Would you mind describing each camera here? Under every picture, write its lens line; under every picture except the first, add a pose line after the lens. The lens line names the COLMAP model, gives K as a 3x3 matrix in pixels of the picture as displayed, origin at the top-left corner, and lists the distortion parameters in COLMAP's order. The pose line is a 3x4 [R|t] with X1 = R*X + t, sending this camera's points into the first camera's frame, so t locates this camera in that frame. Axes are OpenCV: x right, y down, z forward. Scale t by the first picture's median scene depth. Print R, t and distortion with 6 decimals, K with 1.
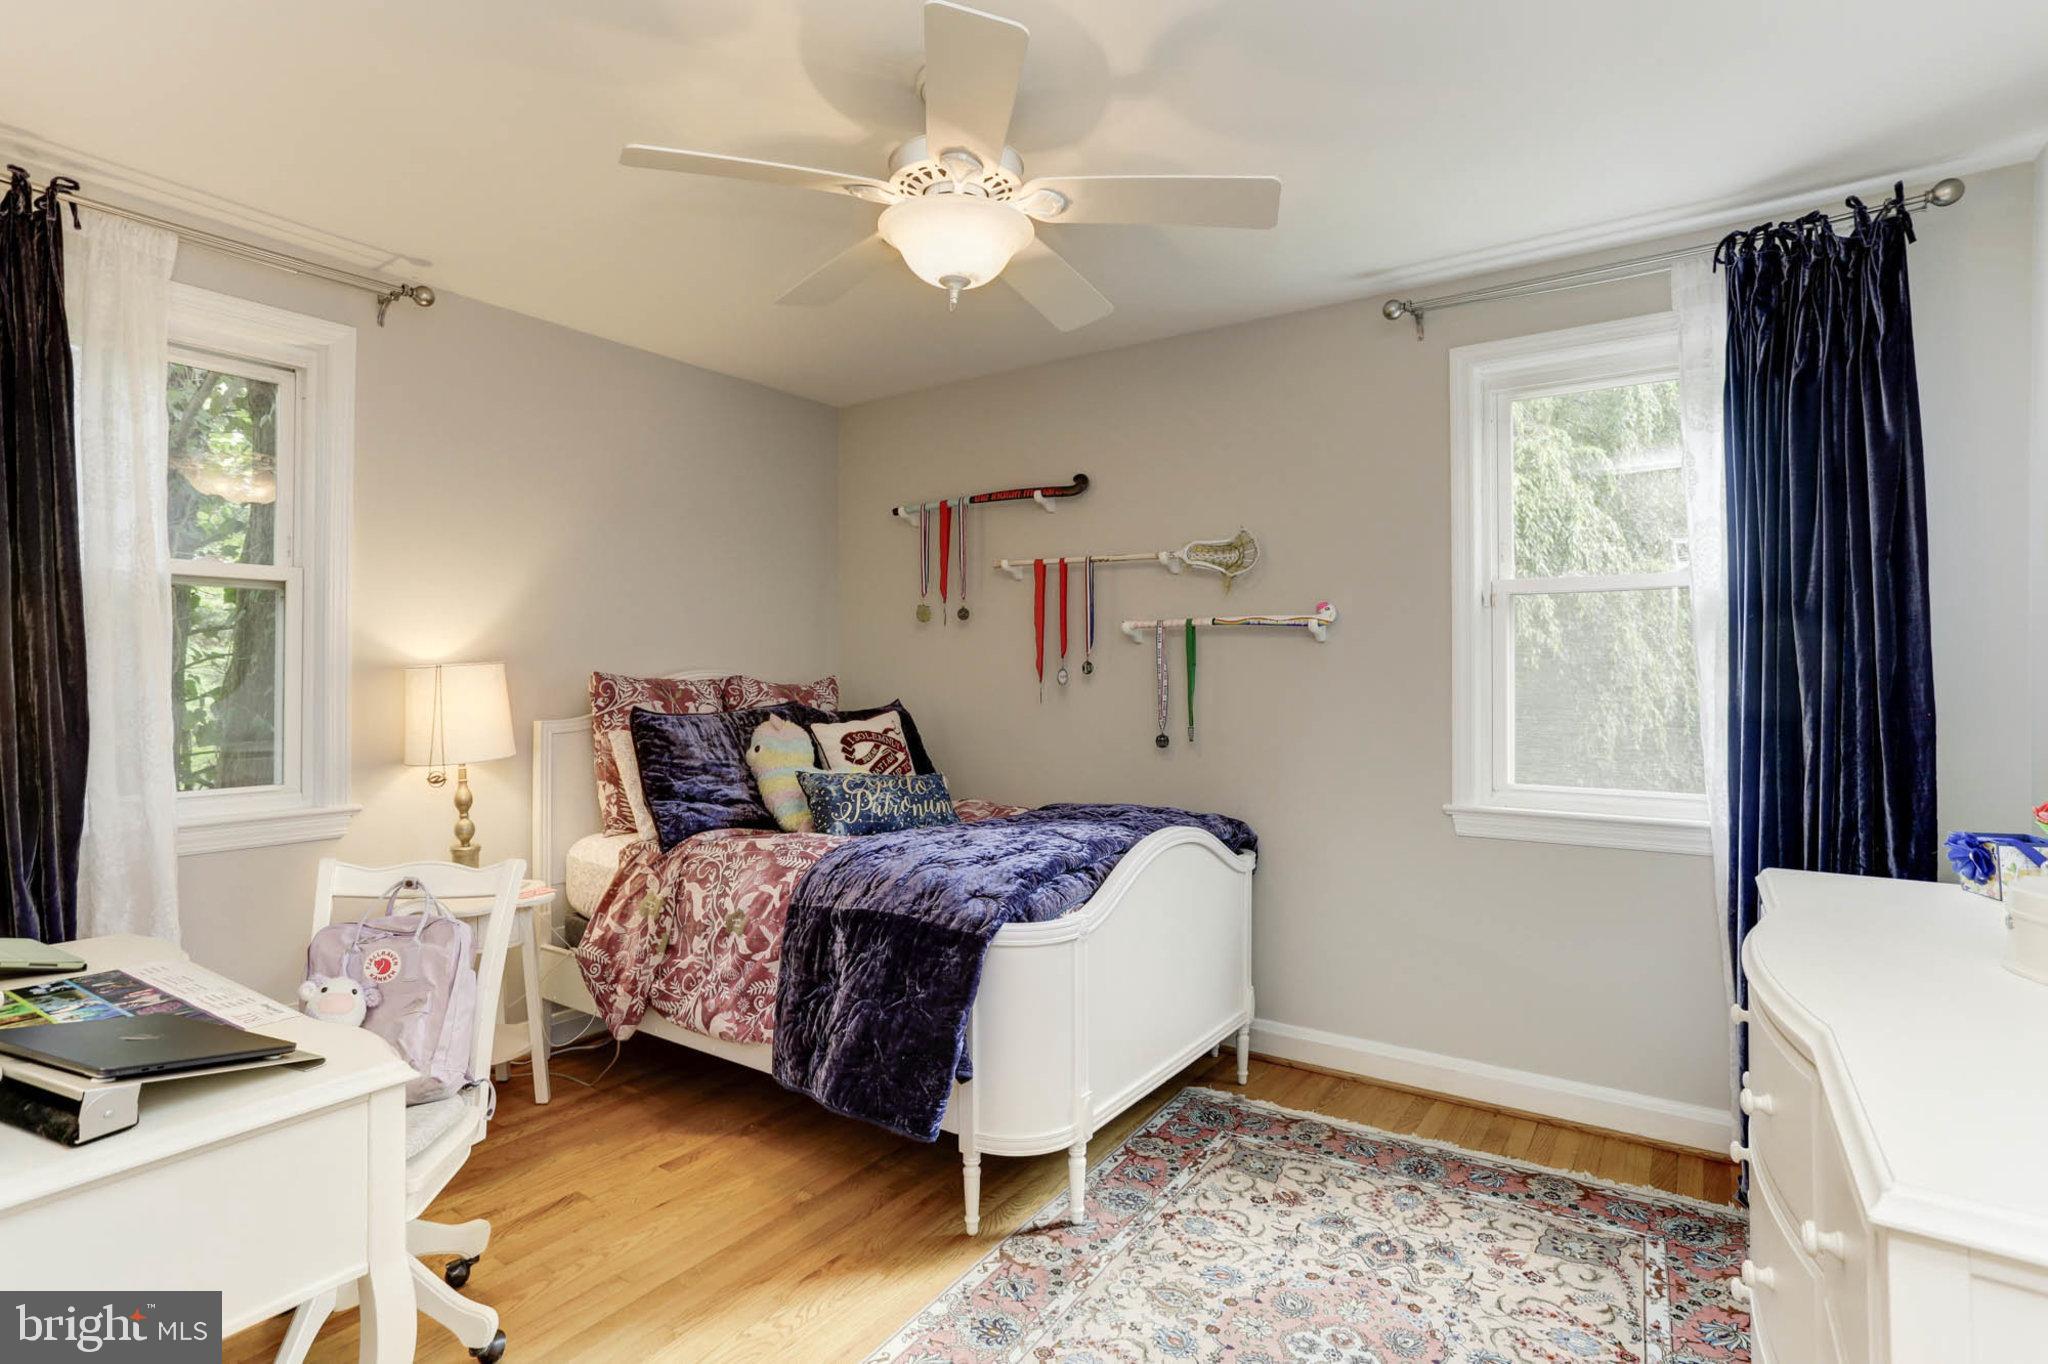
lens RADIAL K [[1022.2, 0, 1023.5], [0, 1022.2, 660.9], [0, 0, 1]] dist [-0.029105, 0.017468]
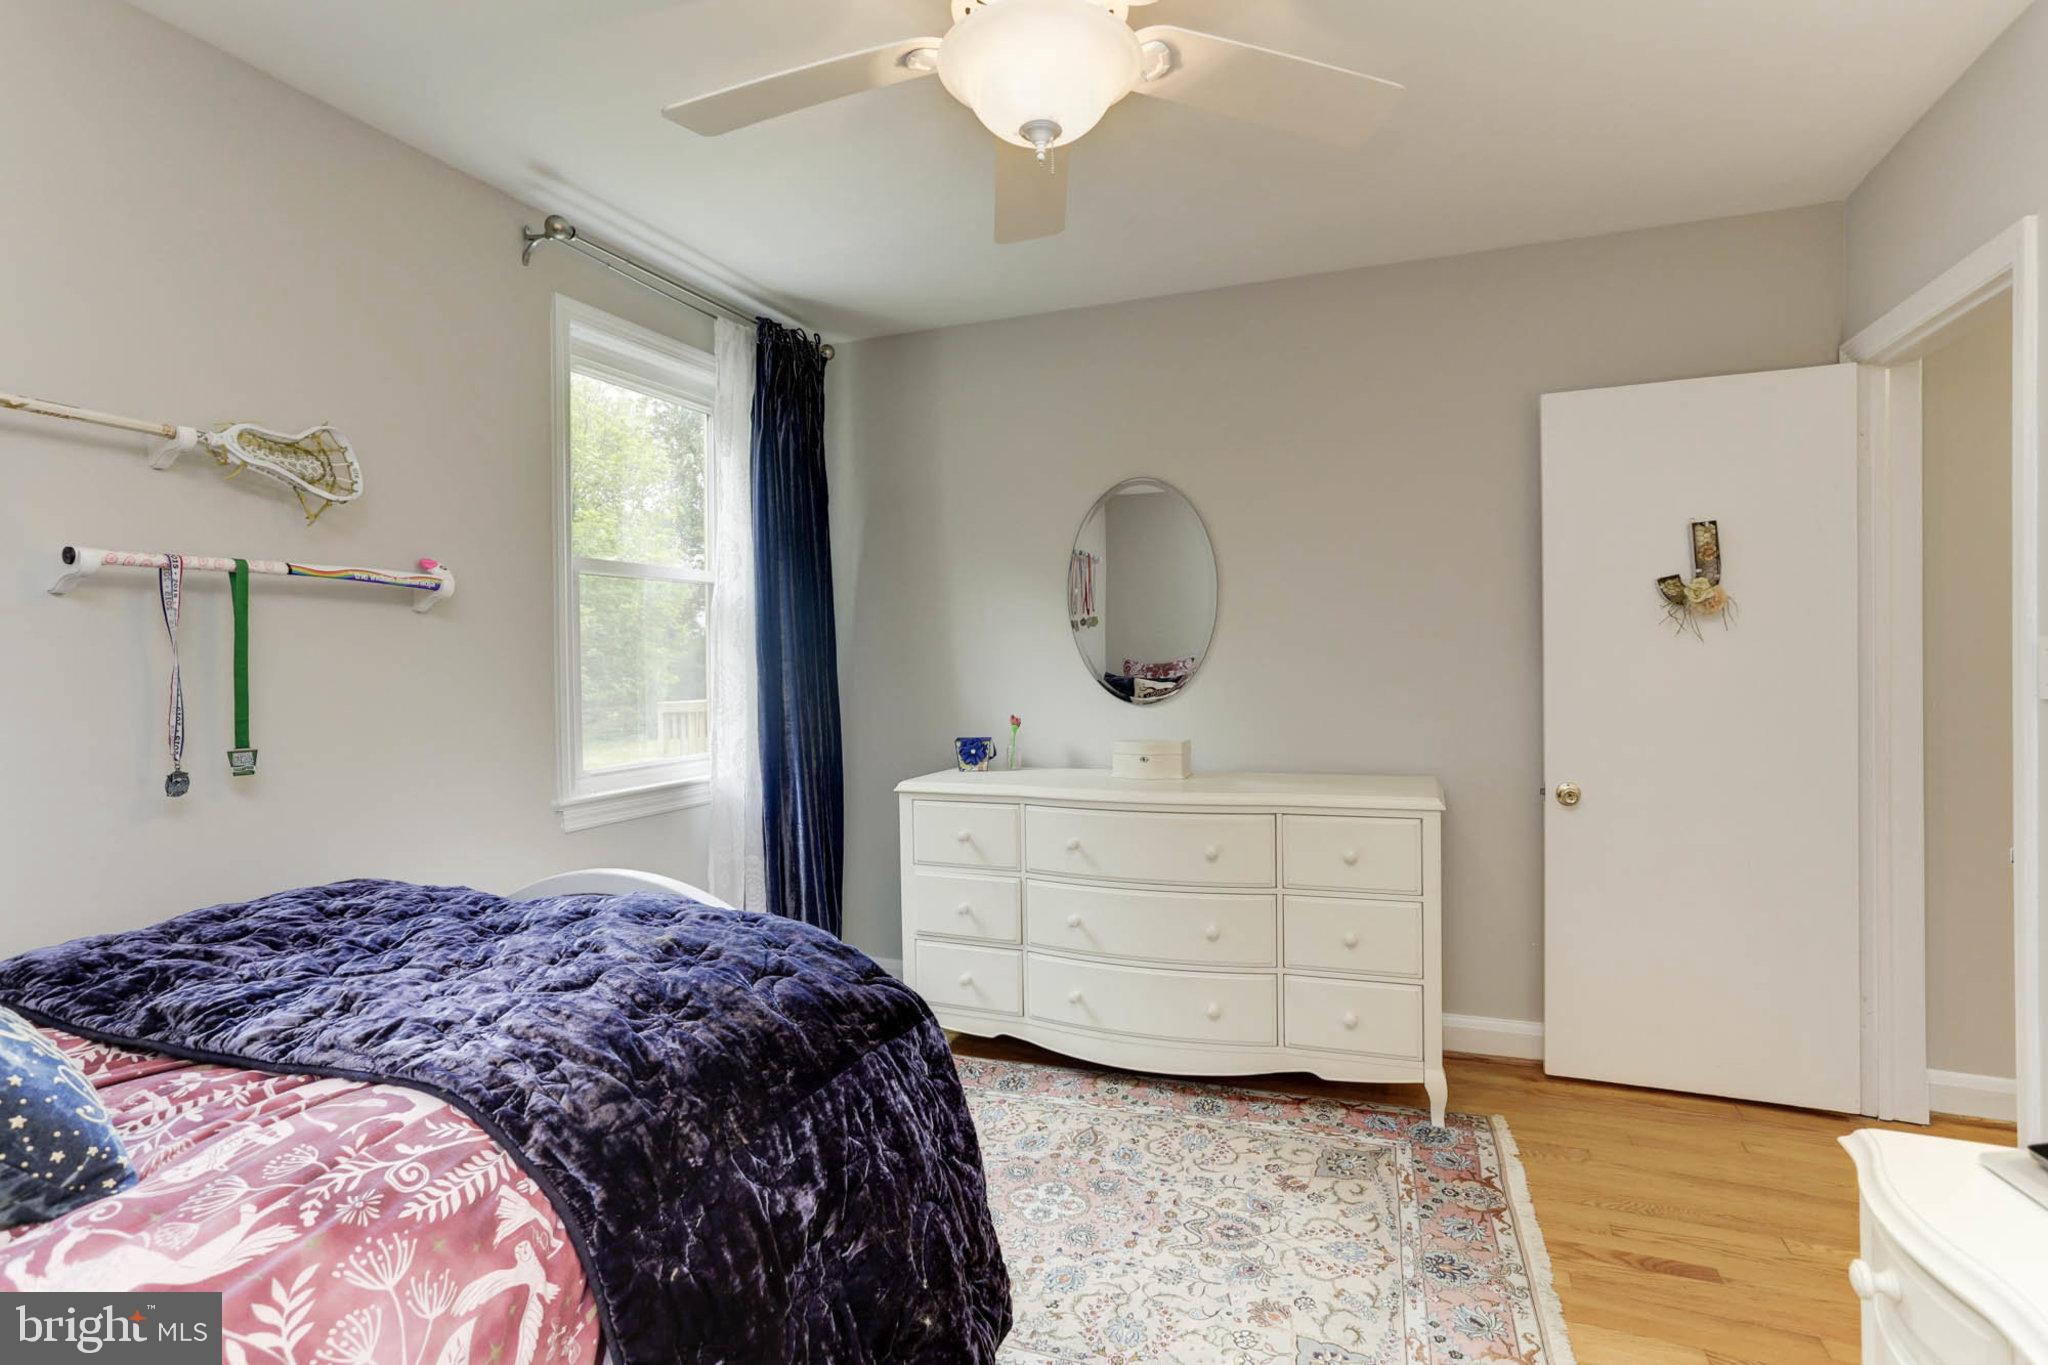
lens RADIAL K [[1022.2, 0, 1023.5], [0, 1022.2, 661.4], [0, 0, 1]] dist [-0.029105, 0.017468]
pose [[-0.216379, -0.007054, 0.976284, -0.589747], [-0.014505, 0.999887, 0.004010, 0.008525], [-0.976202, -0.013293, -0.216457, 0.856745]]
